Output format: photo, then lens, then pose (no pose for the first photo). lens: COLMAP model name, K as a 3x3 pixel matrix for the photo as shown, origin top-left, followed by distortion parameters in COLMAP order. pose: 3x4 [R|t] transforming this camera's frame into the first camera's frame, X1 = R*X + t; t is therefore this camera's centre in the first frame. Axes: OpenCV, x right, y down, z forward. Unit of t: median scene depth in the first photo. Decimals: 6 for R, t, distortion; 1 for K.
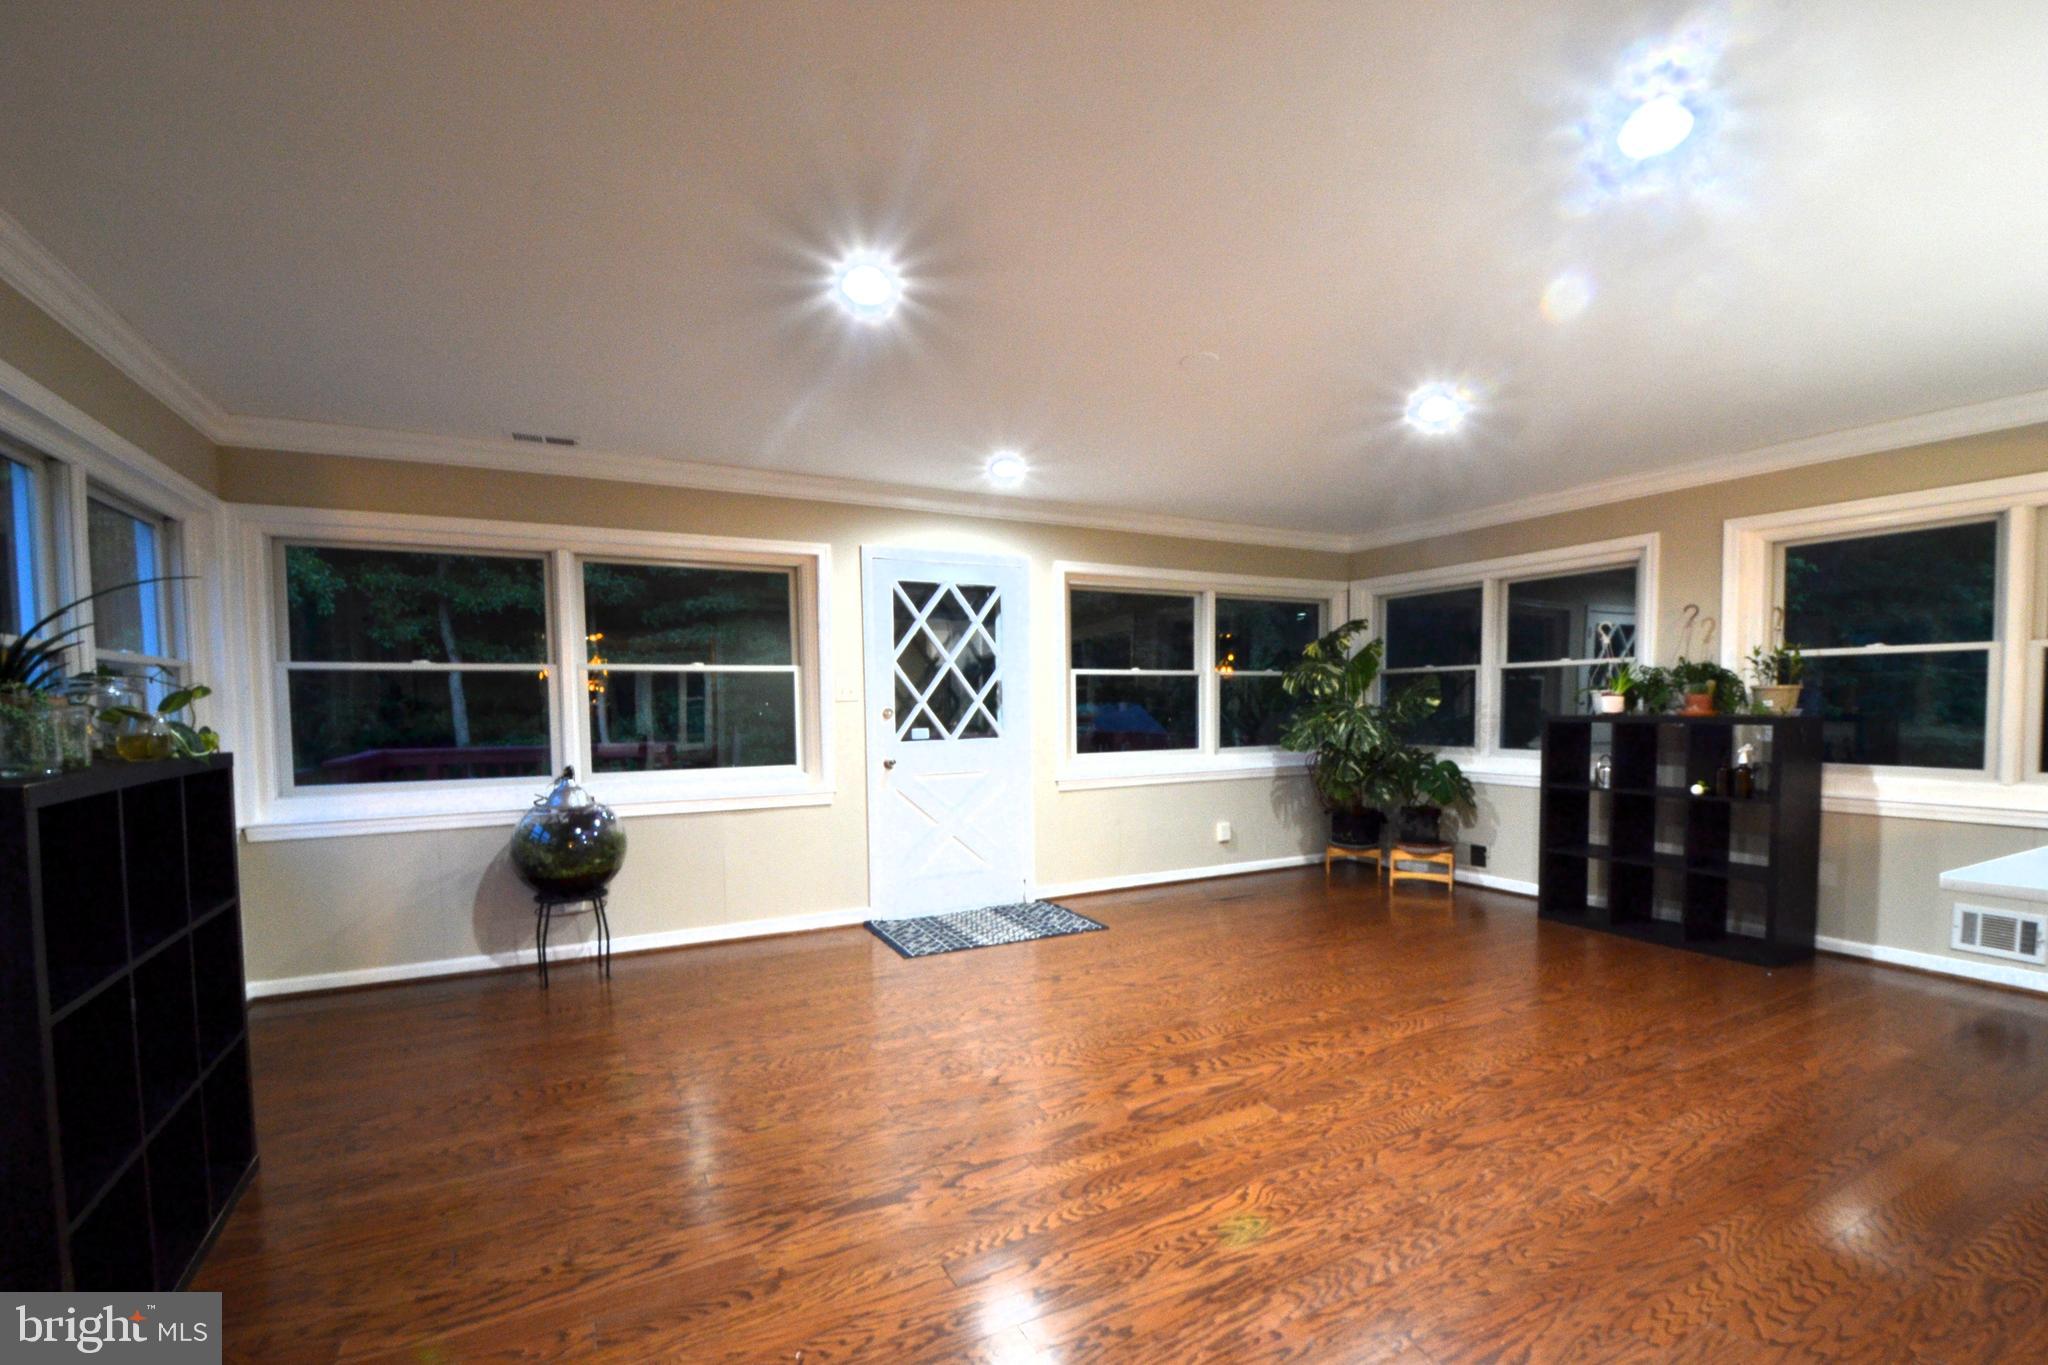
lens RADIAL K [[900.4, 0, 1024.0], [0, 900.4, 682.5], [0, 0, 1]] dist [0.003598, 0.000191]
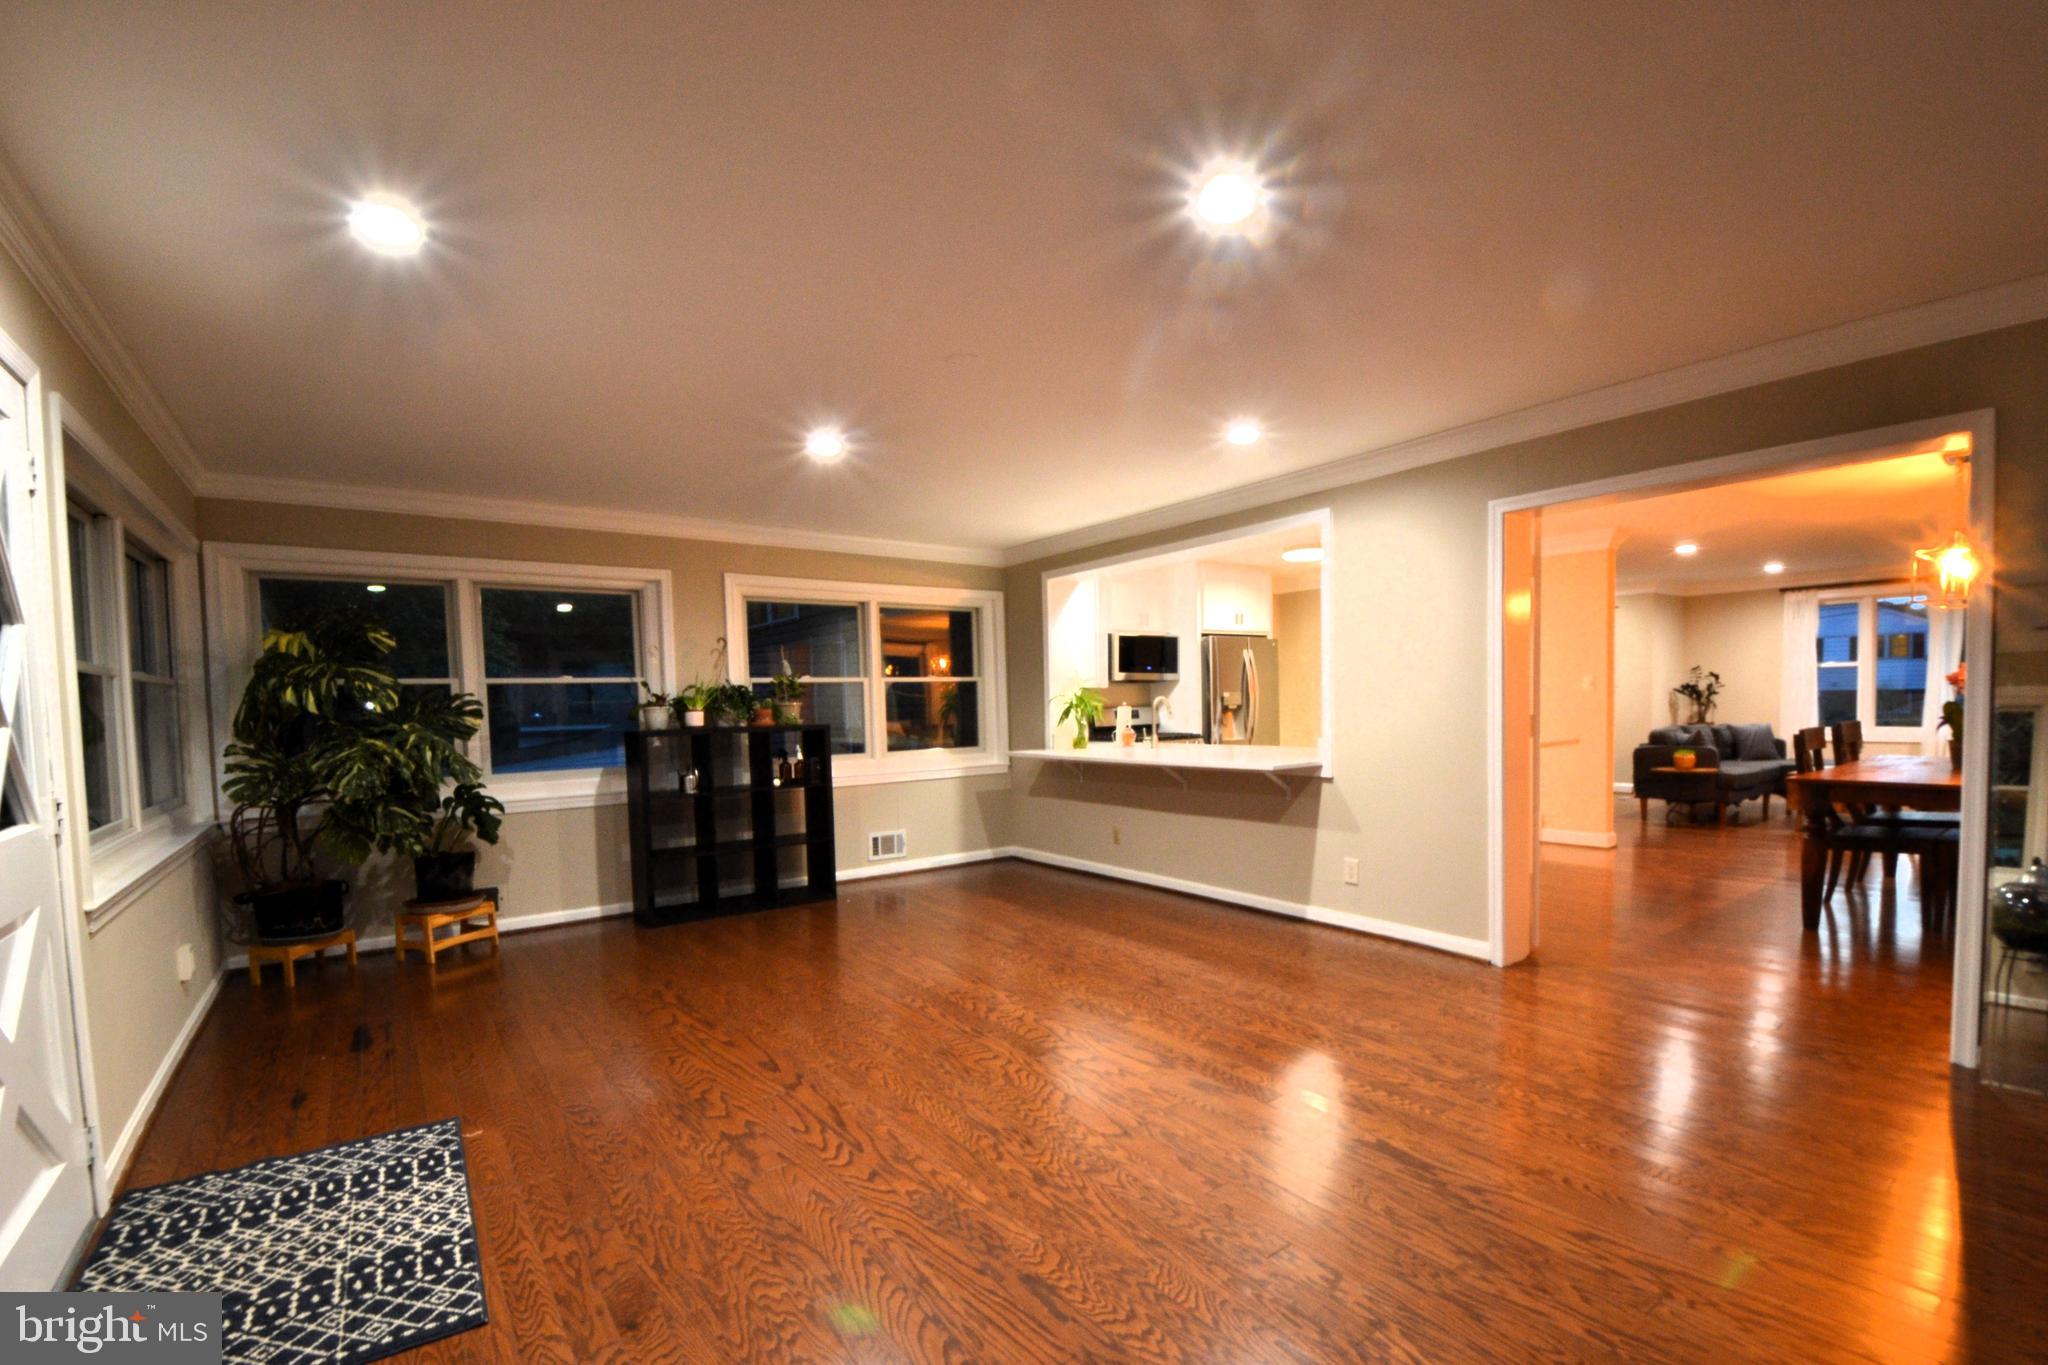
lens RADIAL K [[897.6, 0, 1080.6], [0, 897.6, 687.2], [0, 0, 1]] dist [-0.000543, -0.000510]
pose [[-0.180605, 0.031170, 0.983062, -0.651013], [0.001118, 0.999504, -0.031486, 0.024336], [-0.983555, -0.004588, -0.180550, 0.868127]]
